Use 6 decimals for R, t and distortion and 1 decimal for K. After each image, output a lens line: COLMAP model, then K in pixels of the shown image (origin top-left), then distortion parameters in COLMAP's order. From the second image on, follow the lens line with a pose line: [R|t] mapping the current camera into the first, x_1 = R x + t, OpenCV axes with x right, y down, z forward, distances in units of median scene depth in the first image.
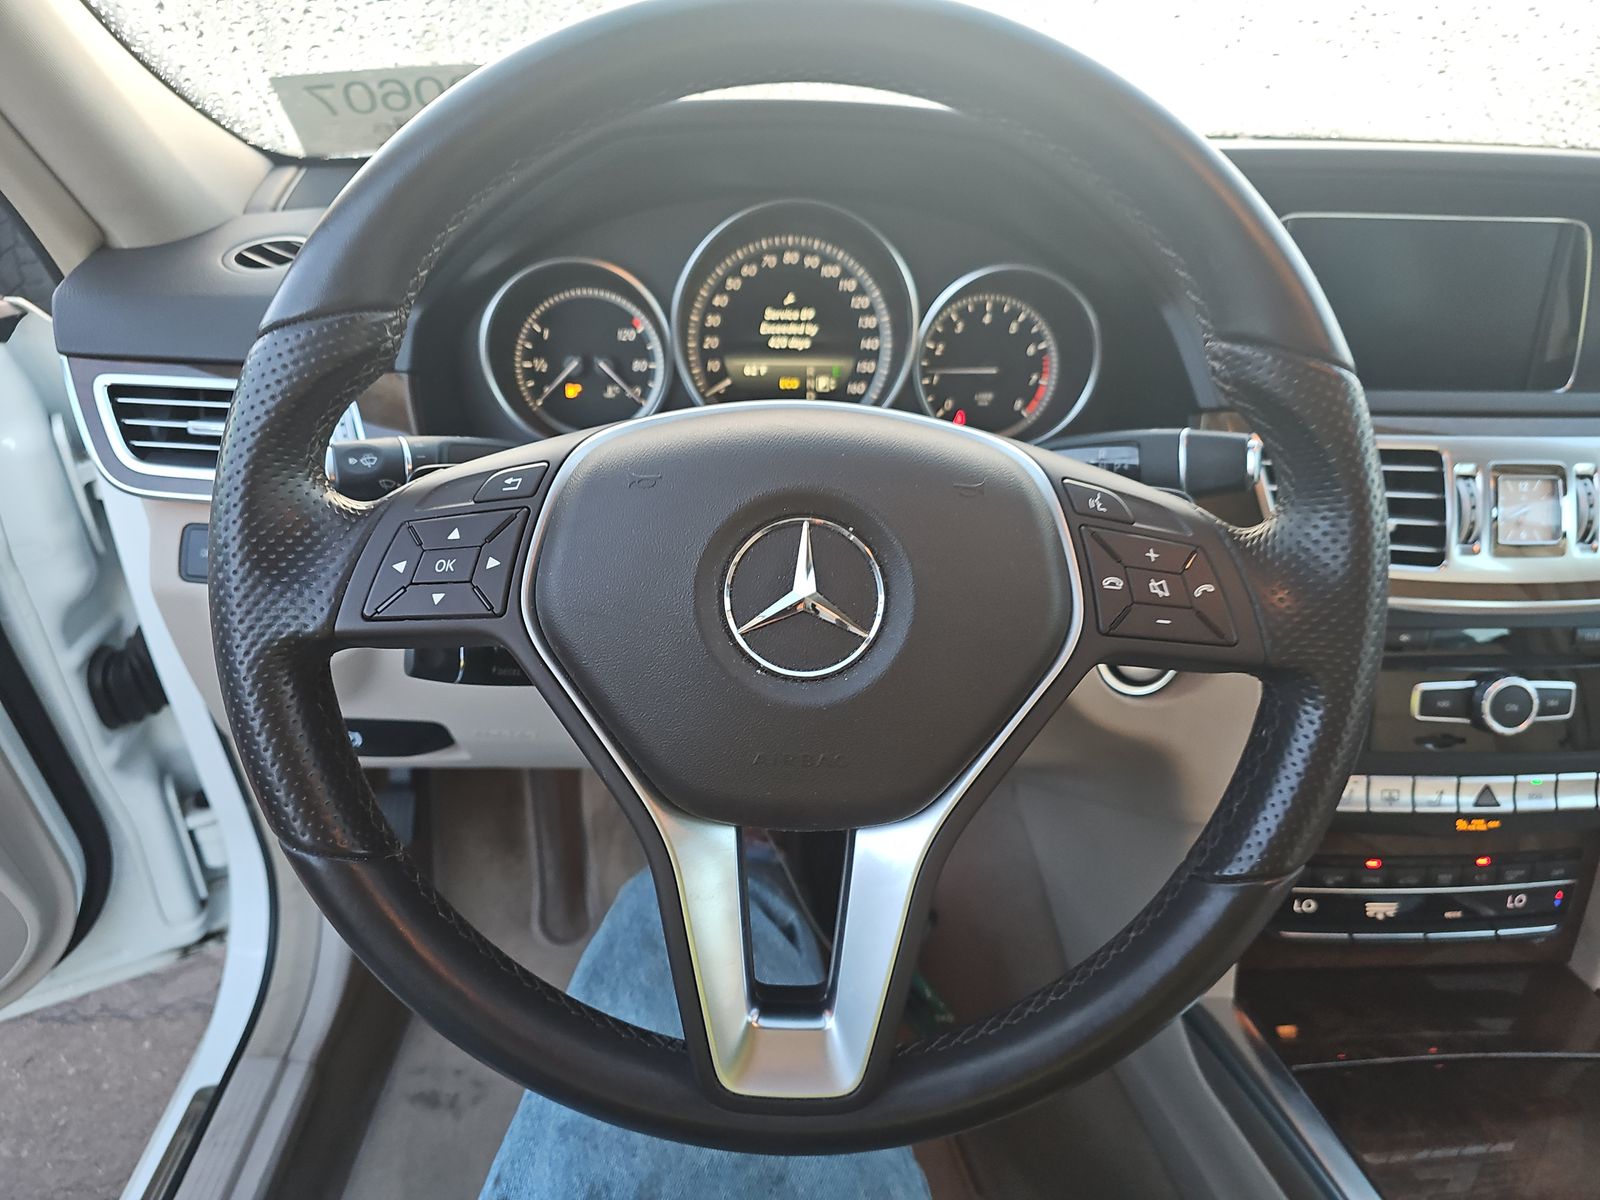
lens RADIAL K [[1061.2, 0, 771.5], [0, 1061.2, 607.8], [0, 0, 1]] dist [0.055928, -0.059077]
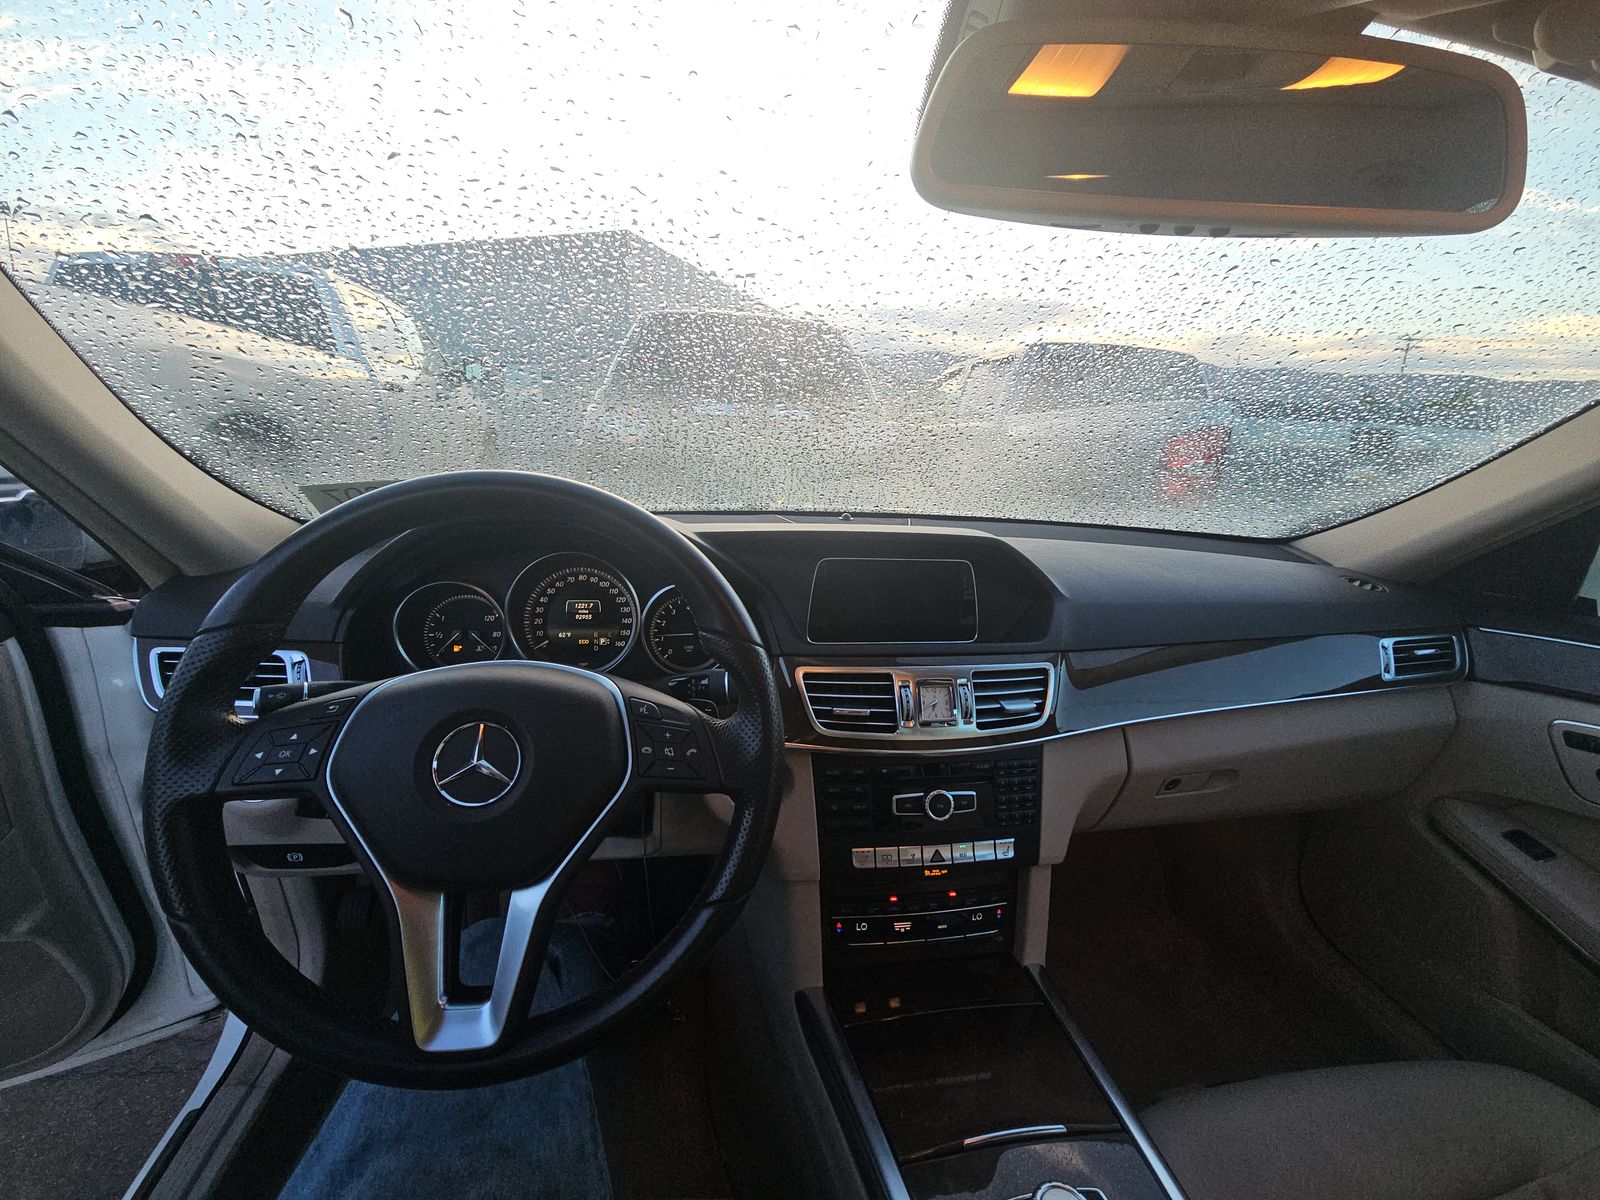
lens RADIAL K [[626.5, 0, 732.3], [0, 626.5, 624.0], [0, 0, 1]] dist [0.025074, -0.017722]
pose [[0.993003, -0.011436, 0.117536, 0.152007], [0.036673, 0.975953, -0.214872, 0.002352], [-0.112252, 0.217679, 0.969544, -0.095887]]
